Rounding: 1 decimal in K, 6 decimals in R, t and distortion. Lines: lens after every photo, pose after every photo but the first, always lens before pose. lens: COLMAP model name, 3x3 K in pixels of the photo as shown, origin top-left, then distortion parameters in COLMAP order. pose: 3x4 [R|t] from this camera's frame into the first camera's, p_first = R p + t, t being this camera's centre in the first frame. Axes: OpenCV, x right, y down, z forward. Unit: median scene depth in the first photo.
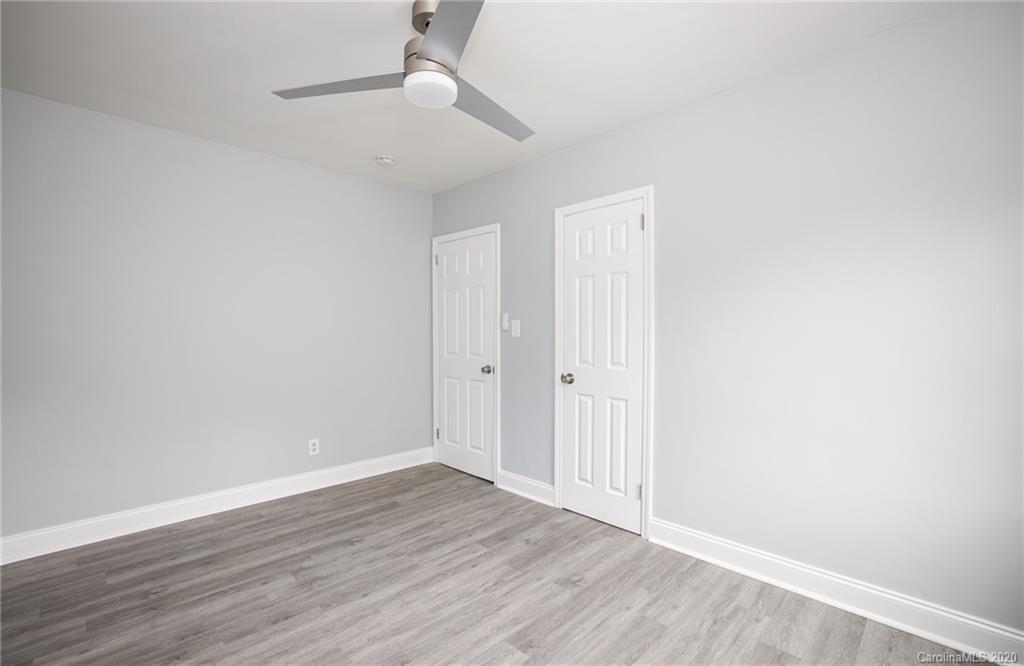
lens RADIAL K [[456.4, 0, 508.9], [0, 456.4, 336.4], [0, 0, 1]] dist [-0.039478, 0.012569]
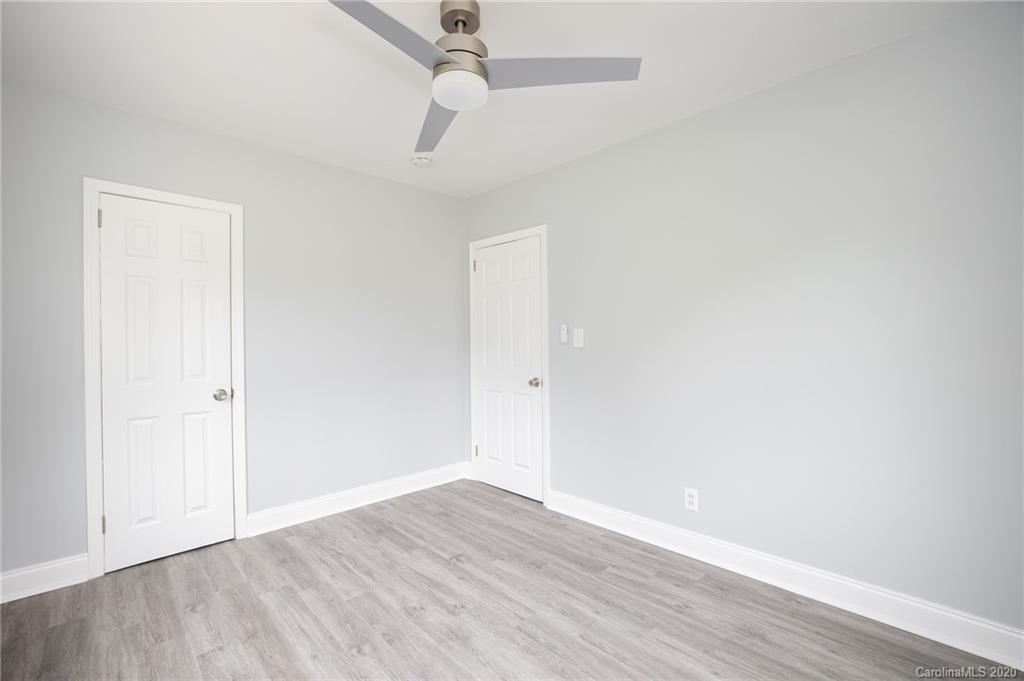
lens RADIAL K [[439.2, 0, 509.0], [0, 439.2, 340.7], [0, 0, 1]] dist [-0.046389, 0.017393]
pose [[0.999818, -0.010444, 0.015957, -0.111341], [0.010646, 0.999863, -0.012657, -0.001615], [-0.015823, 0.012825, 0.999793, 0.099251]]
